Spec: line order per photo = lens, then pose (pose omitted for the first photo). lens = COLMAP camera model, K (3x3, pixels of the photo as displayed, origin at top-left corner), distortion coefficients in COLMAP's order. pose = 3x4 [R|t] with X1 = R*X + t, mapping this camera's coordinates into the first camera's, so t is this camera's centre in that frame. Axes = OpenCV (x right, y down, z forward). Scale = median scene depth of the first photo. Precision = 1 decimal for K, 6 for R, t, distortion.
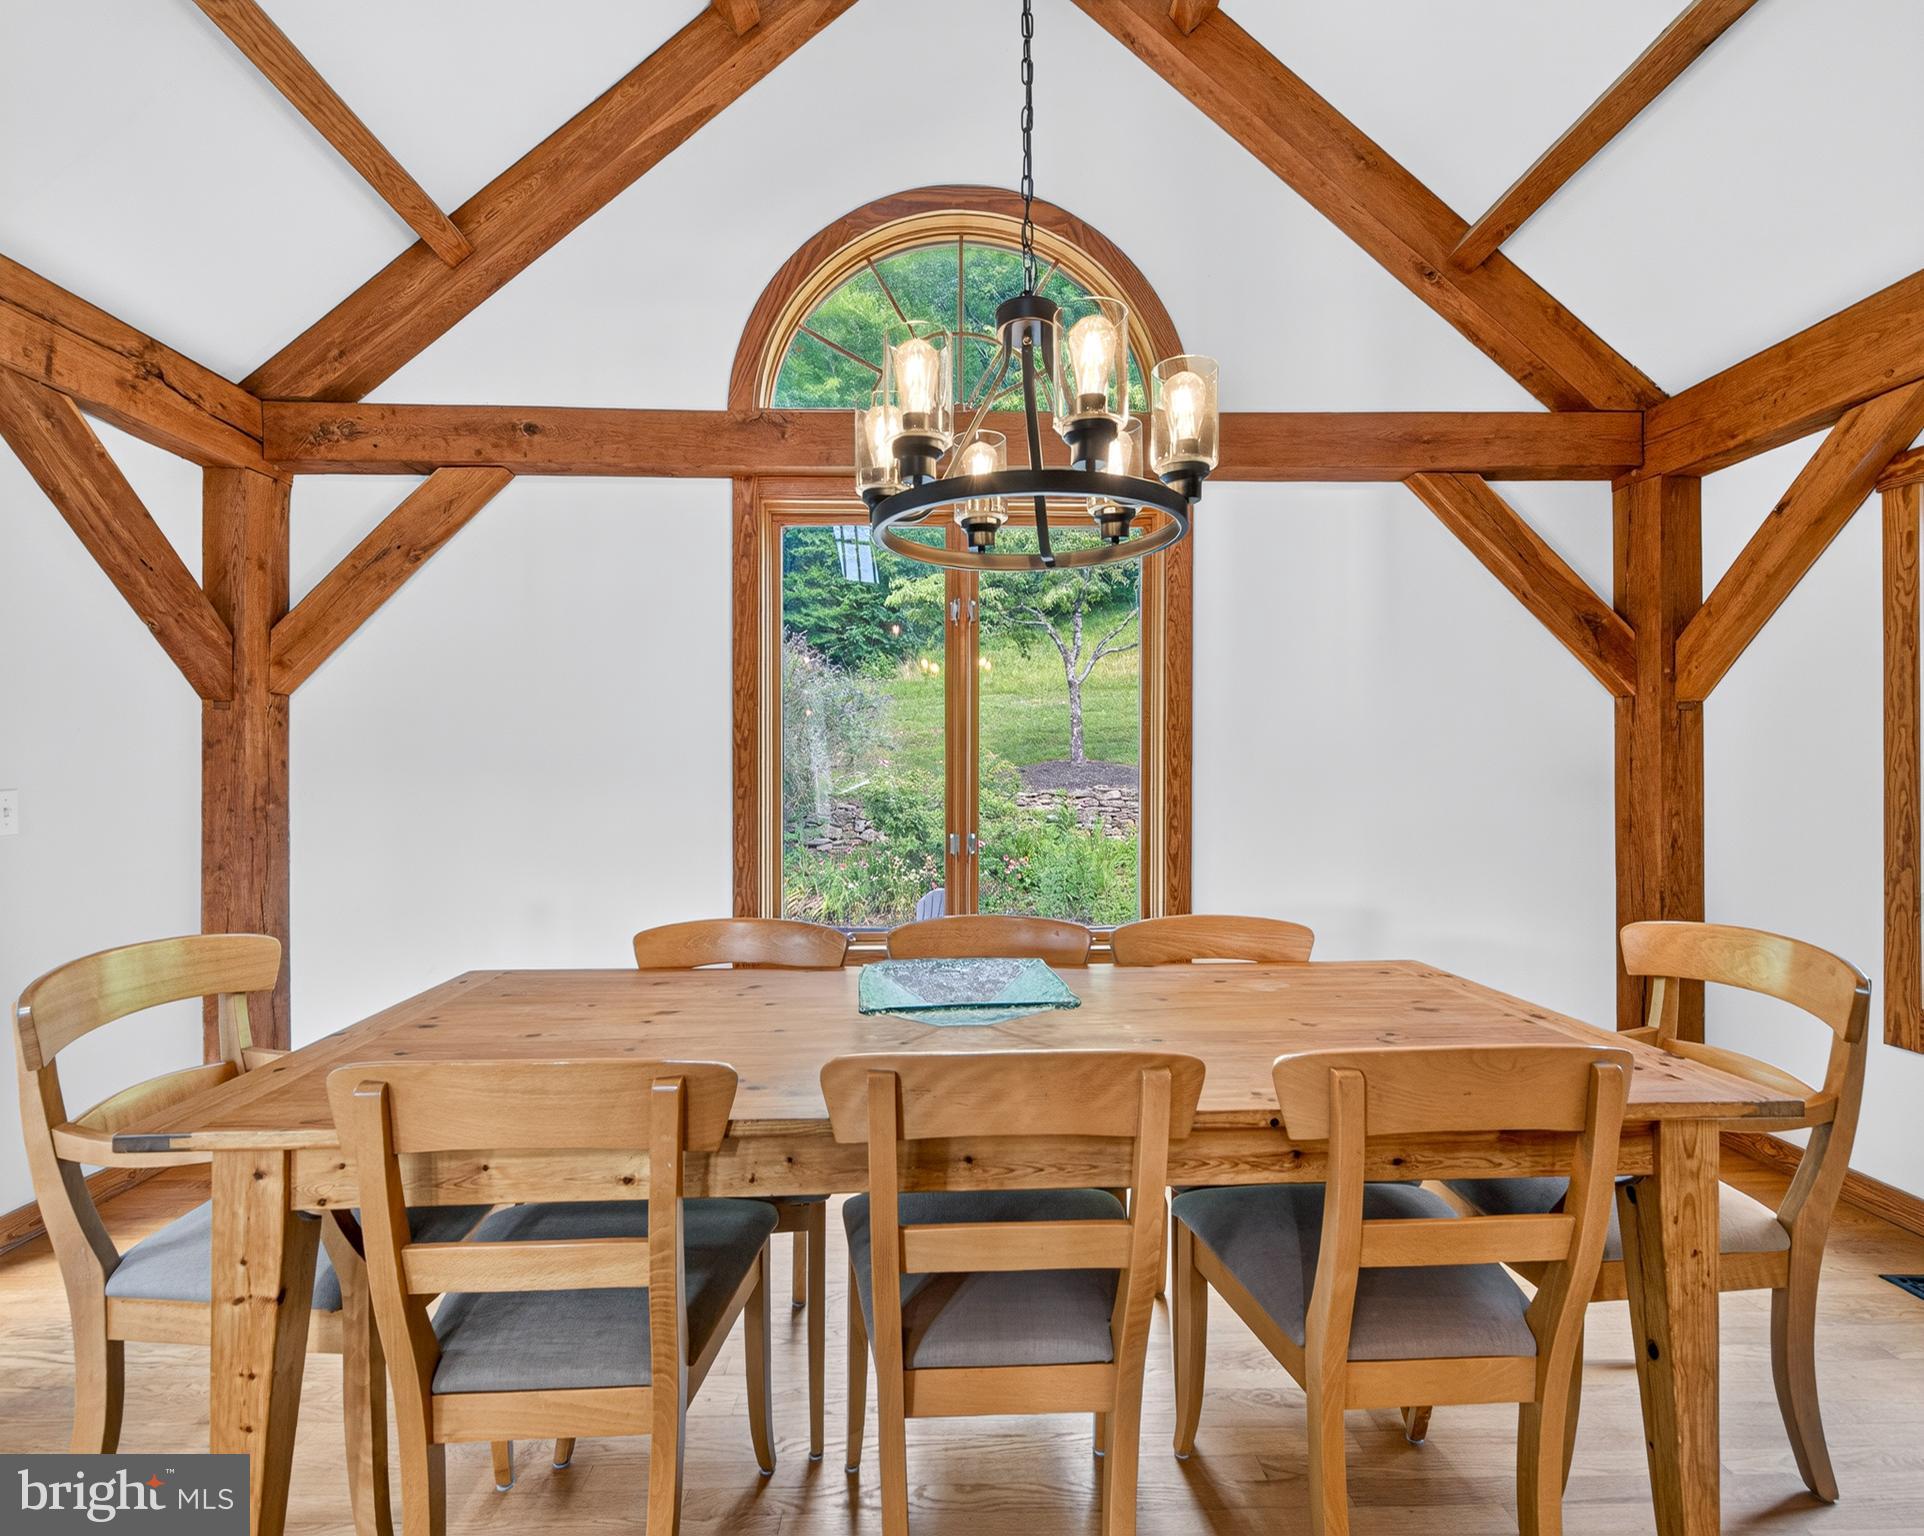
lens RADIAL K [[909.9, 0, 949.3], [0, 909.9, 768.2], [0, 0, 1]] dist [0.003721, 0.000253]
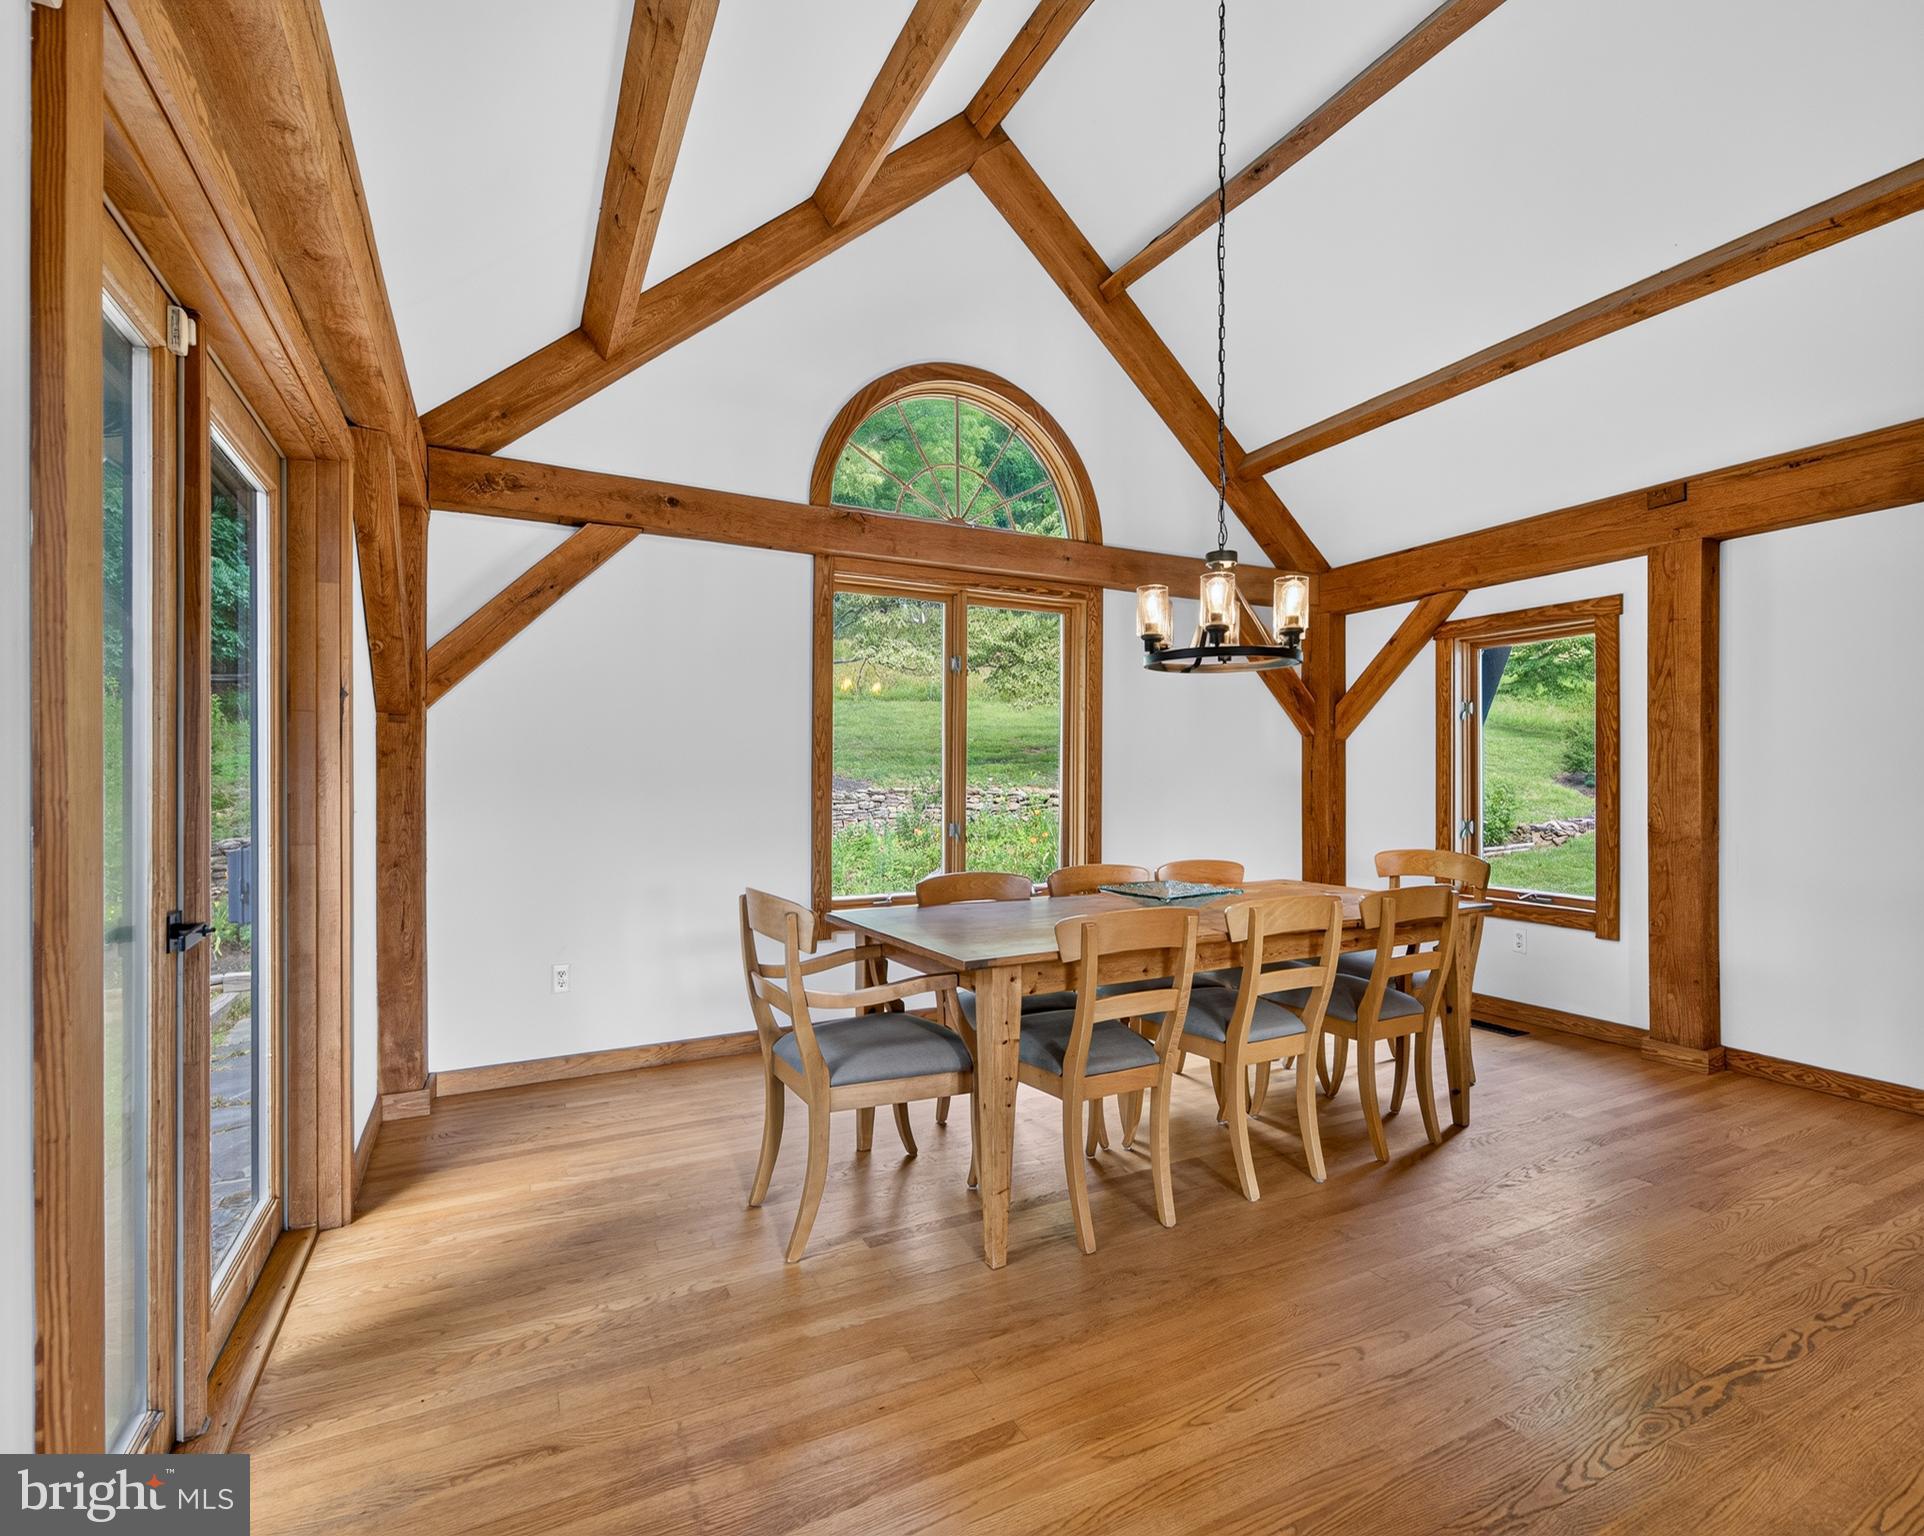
lens RADIAL K [[909.9, 0, 951.0], [0, 909.9, 775.1], [0, 0, 1]] dist [0.003721, 0.000253]
pose [[0.901830, 0.002429, 0.432084, -0.646153], [-0.003291, 0.999994, 0.001248, -0.003480], [-0.432078, -0.002548, 0.901833, -0.280455]]
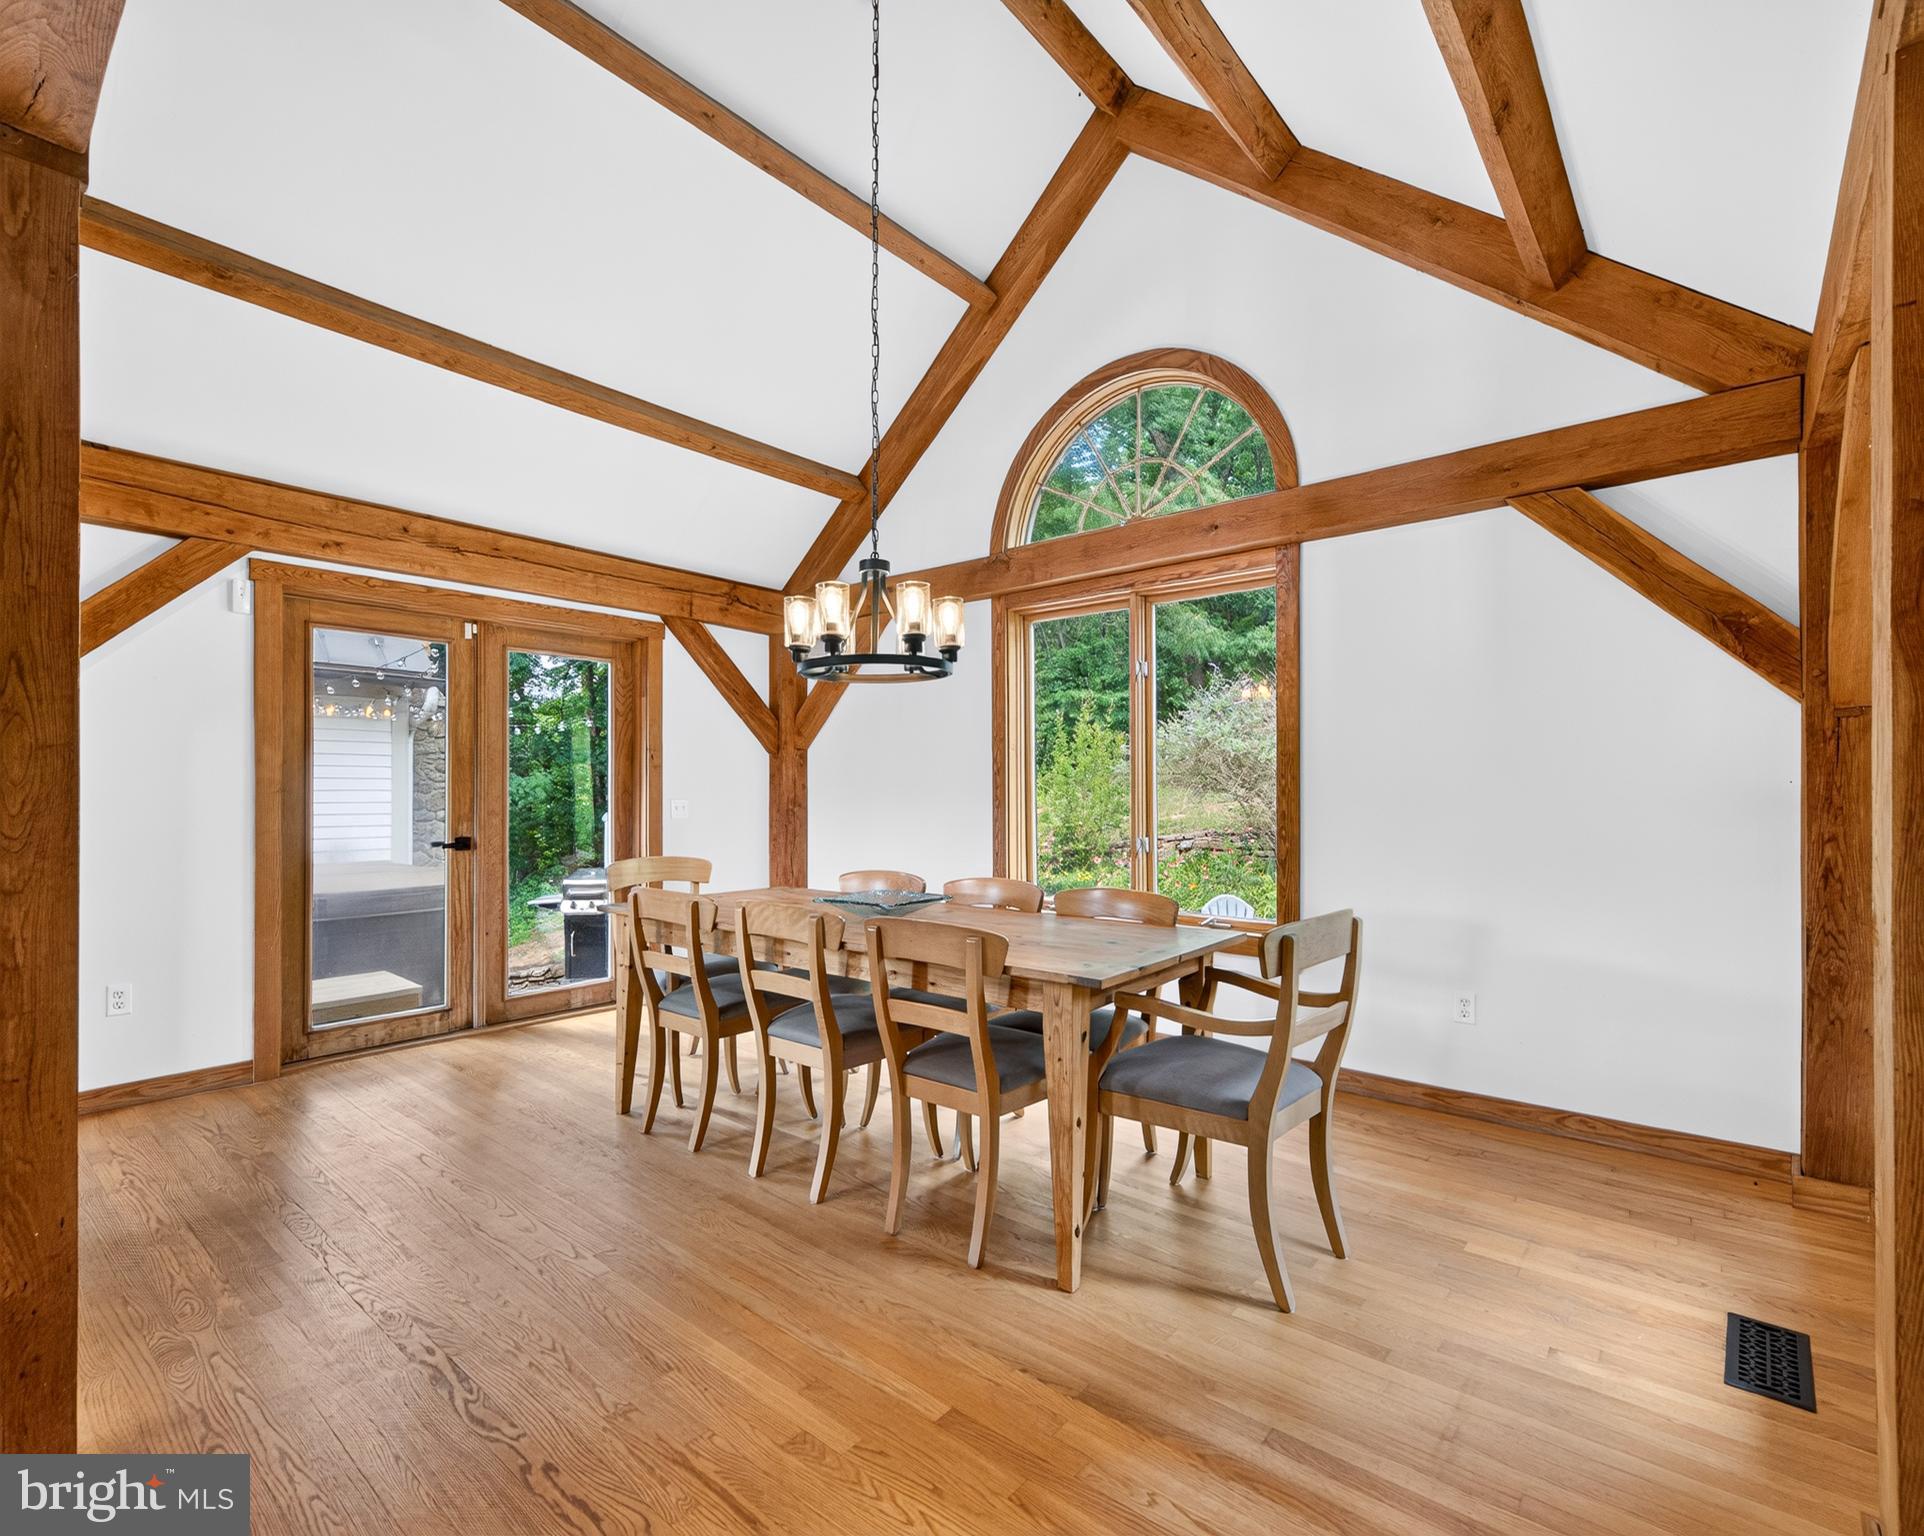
lens RADIAL K [[909.9, 0, 946.4], [0, 909.9, 788.2], [0, 0, 1]] dist [0.003721, 0.000253]
pose [[0.742217, -0.002385, -0.670156, 0.749556], [0.002367, 0.999997, -0.000938, 0.001094], [0.670156, -0.000890, 0.742220, -0.189183]]
